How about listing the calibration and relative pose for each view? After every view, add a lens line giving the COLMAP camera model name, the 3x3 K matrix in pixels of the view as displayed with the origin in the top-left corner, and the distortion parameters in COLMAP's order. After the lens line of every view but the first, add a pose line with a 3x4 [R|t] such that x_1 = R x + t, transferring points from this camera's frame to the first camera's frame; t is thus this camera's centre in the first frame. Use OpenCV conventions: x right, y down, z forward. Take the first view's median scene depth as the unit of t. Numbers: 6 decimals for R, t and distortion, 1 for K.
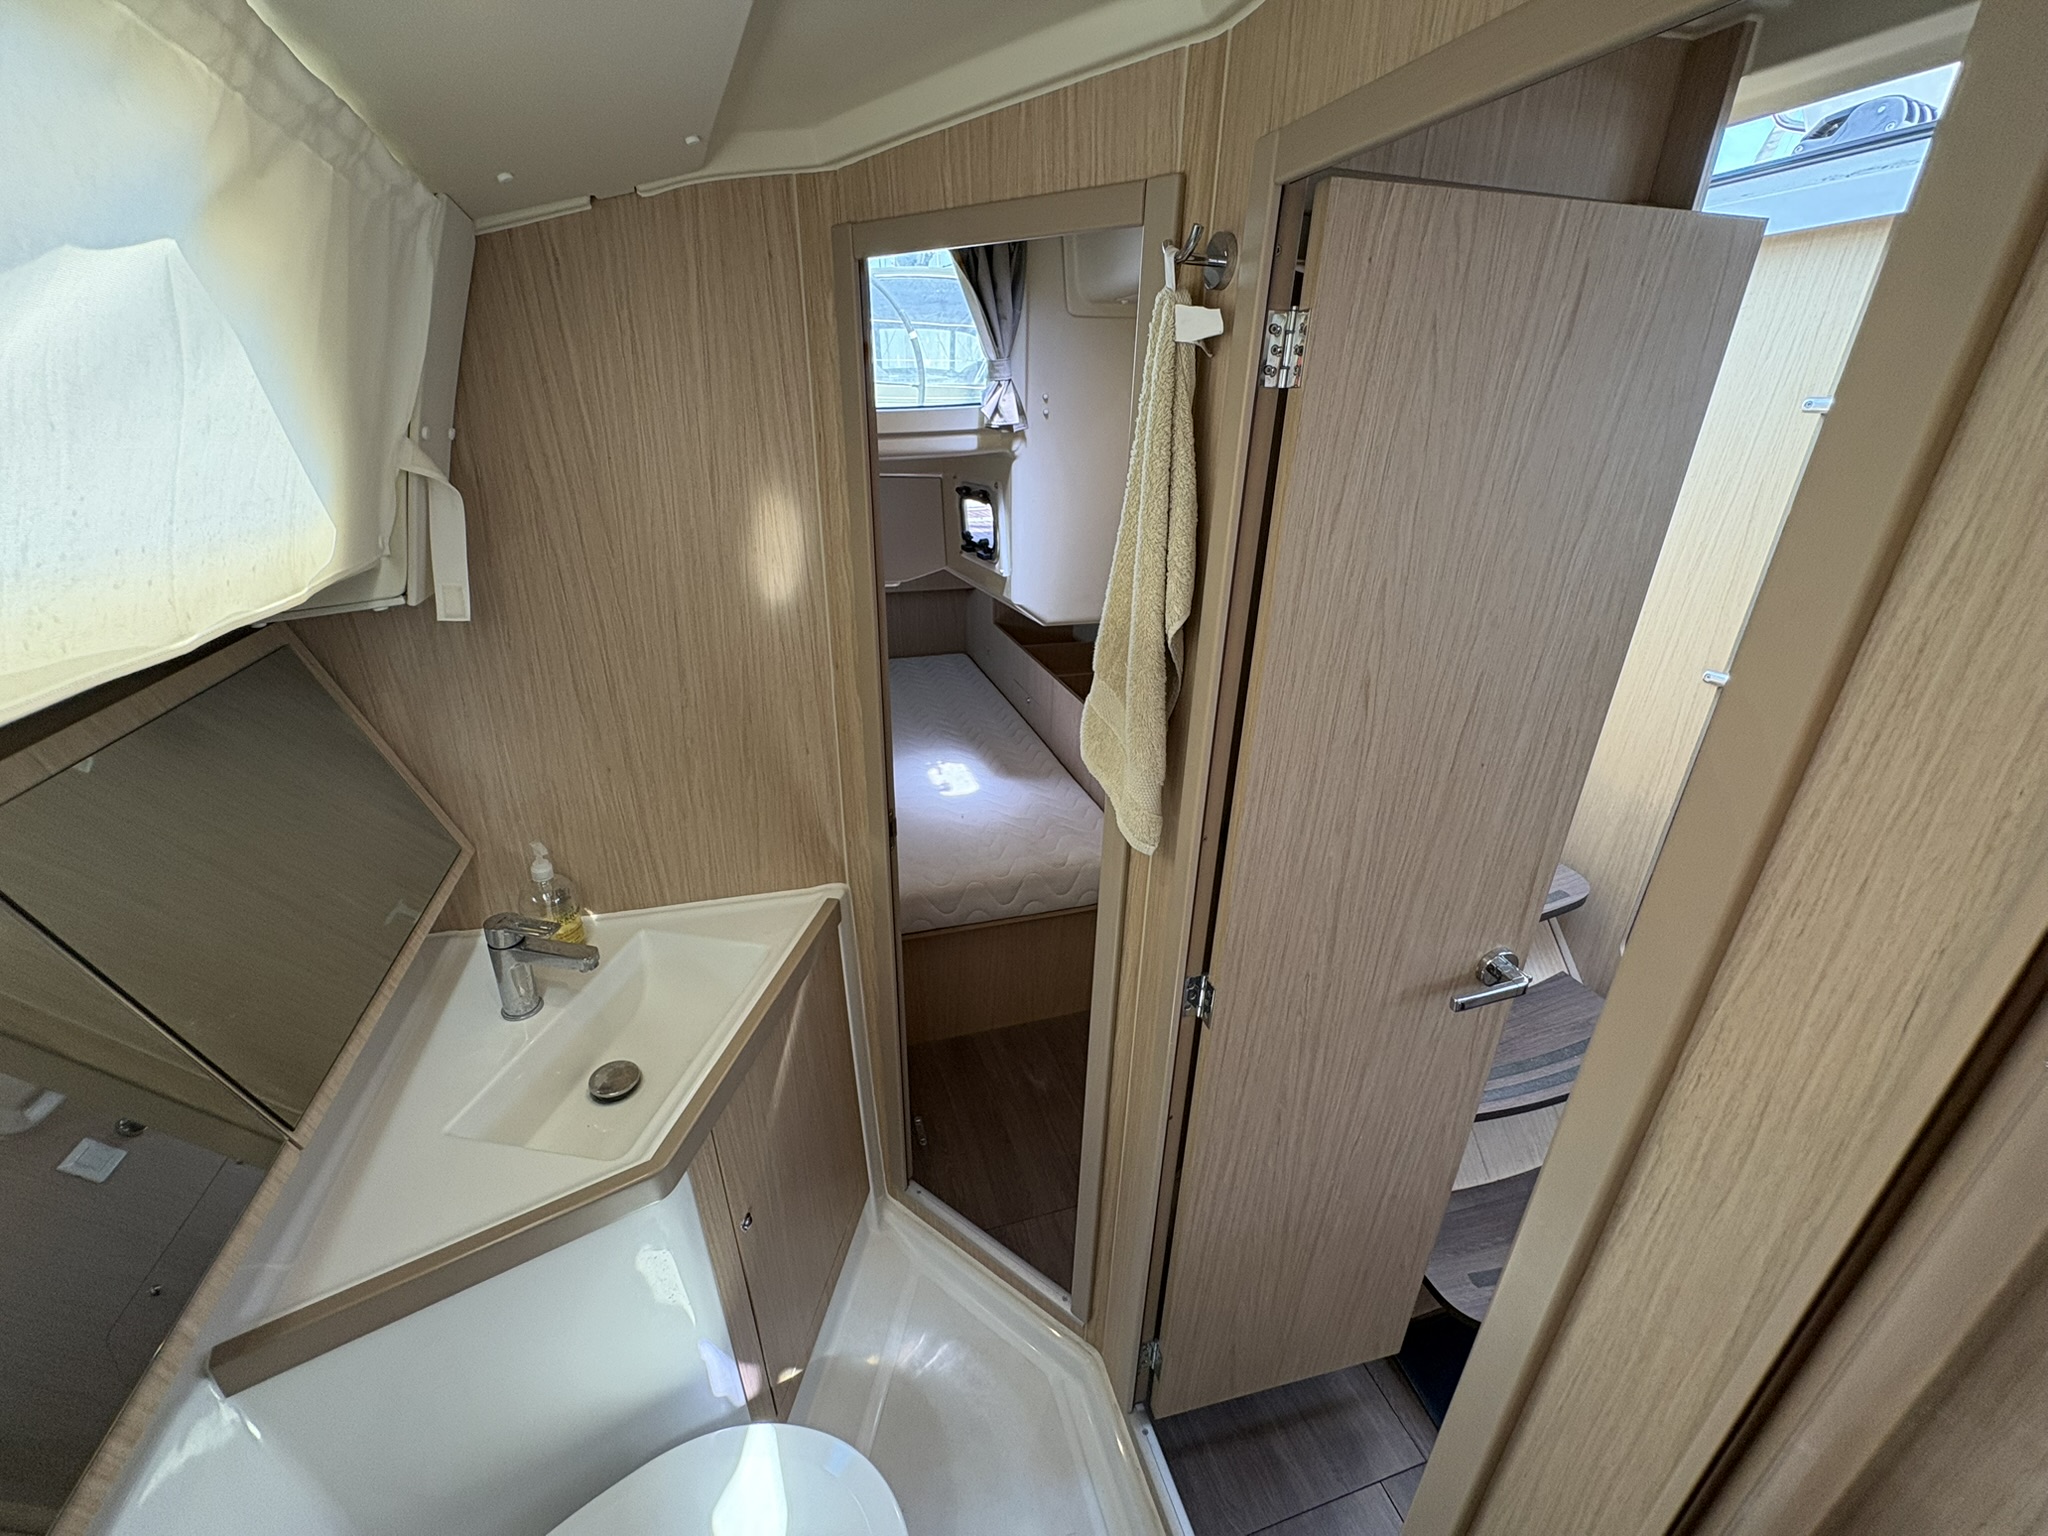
lens RADIAL K [[815.9, 0, 1030.2], [0, 815.9, 773.6], [0, 0, 1]] dist [0.005454, -0.001118]
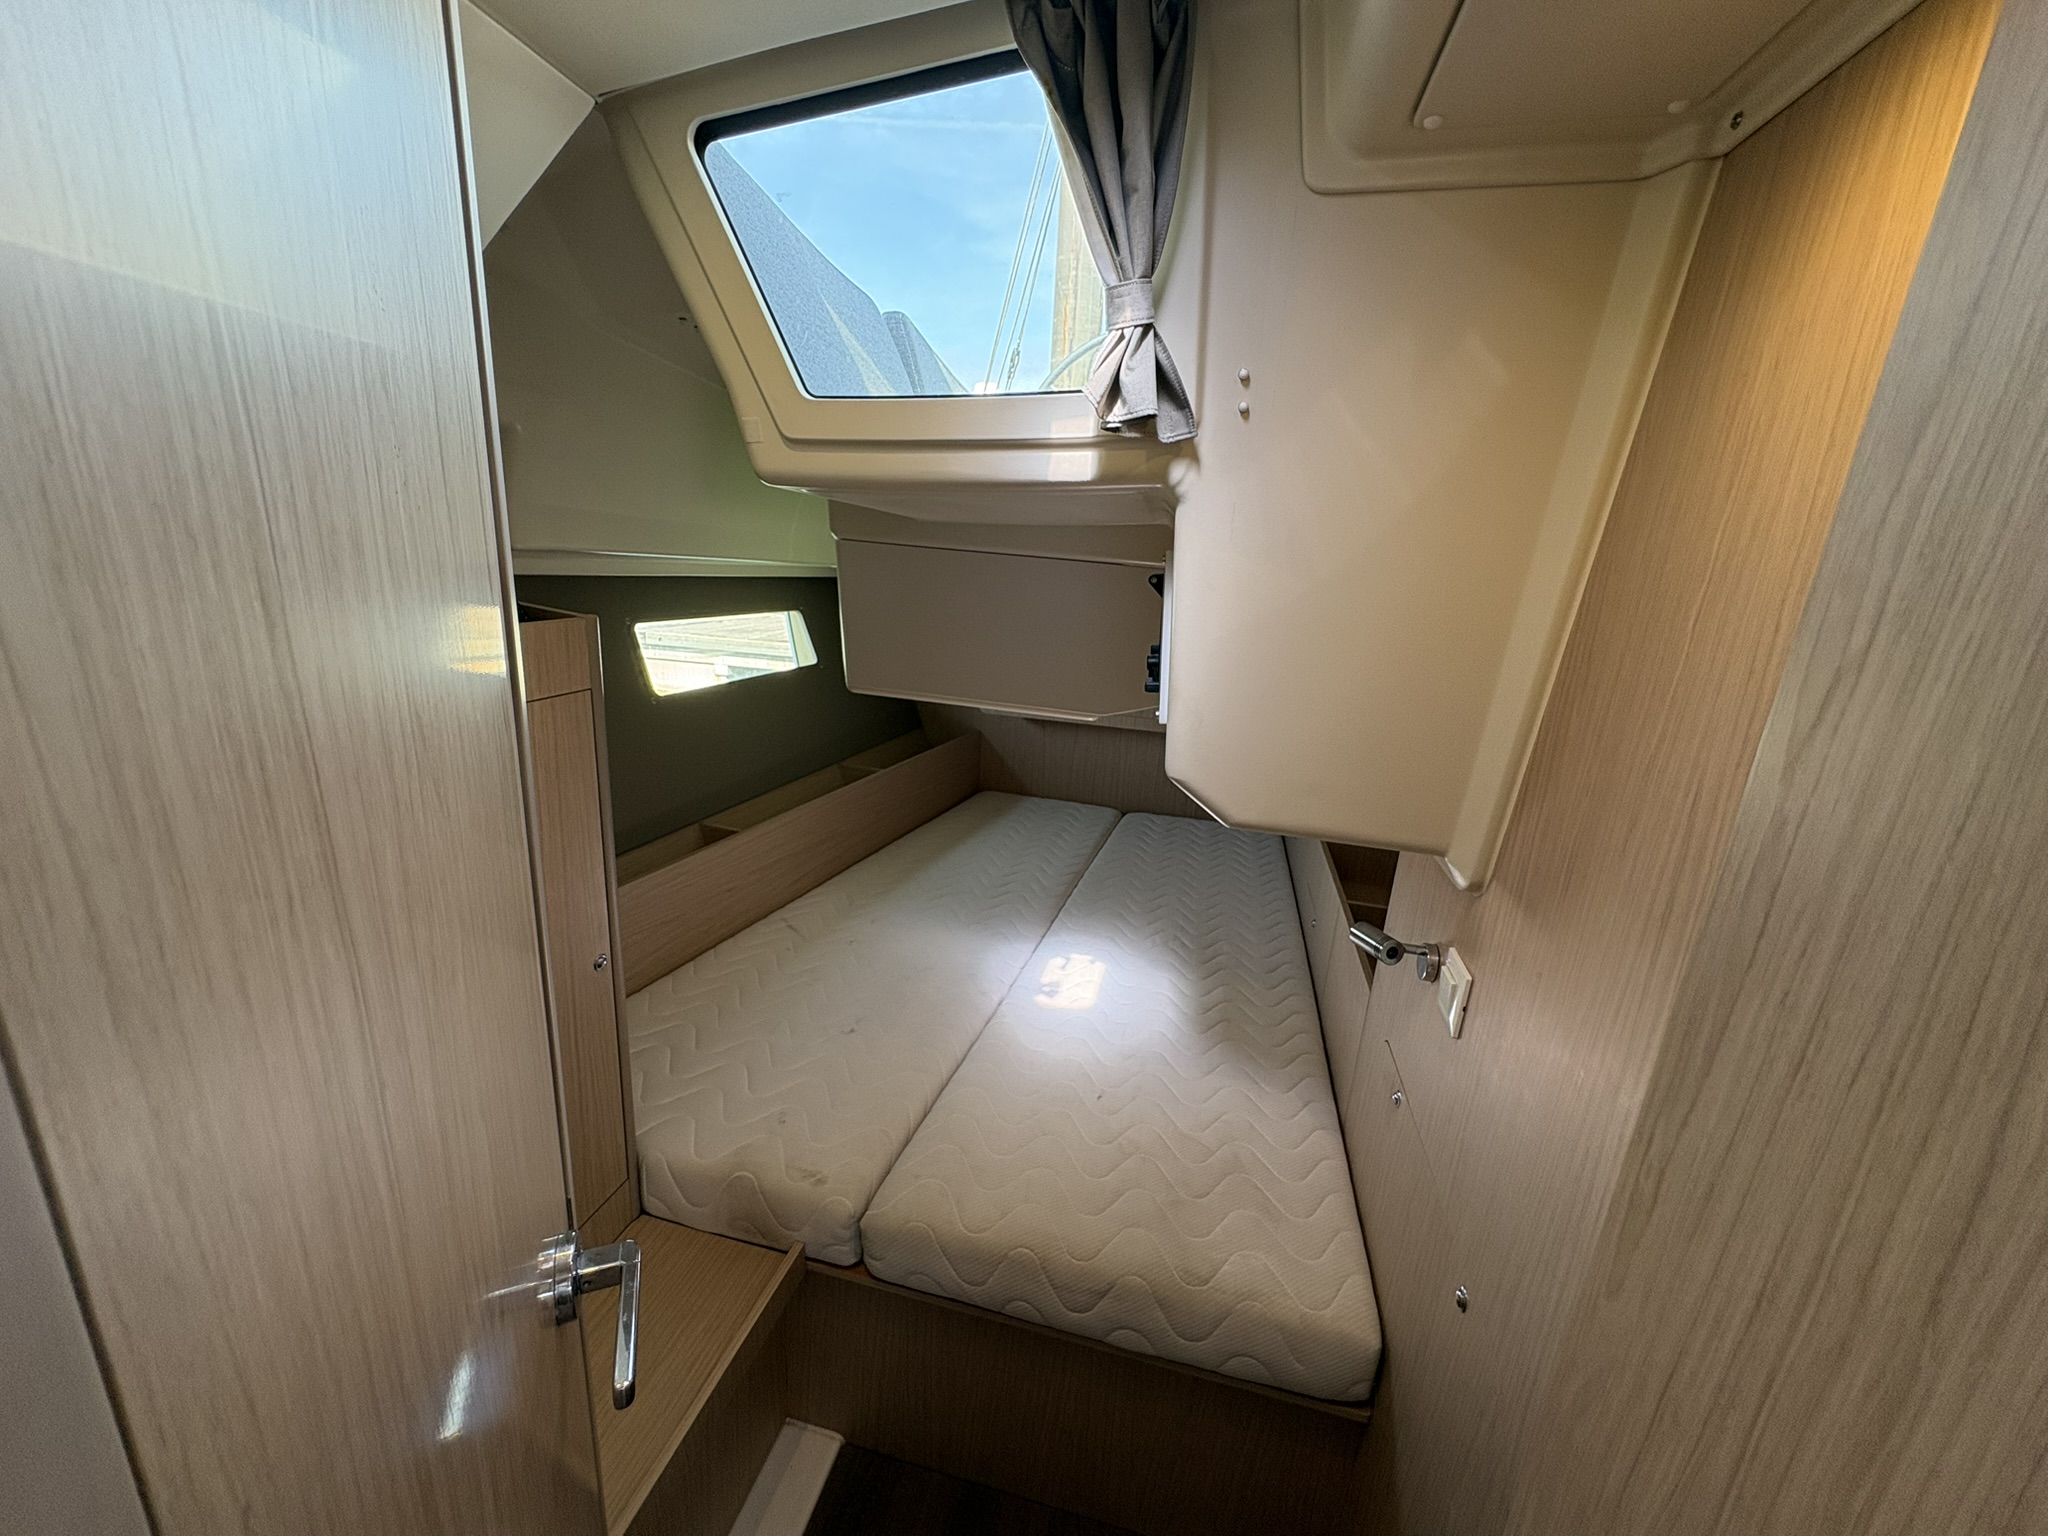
lens RADIAL K [[815.9, 0, 1008.0], [0, 815.9, 782.0], [0, 0, 1]] dist [0.005454, -0.001118]
pose [[0.856088, 0.161922, -0.490811, 0.175311], [-0.239968, 0.965617, -0.099997, -0.142409], [0.457743, 0.203385, 0.865509, 0.558794]]
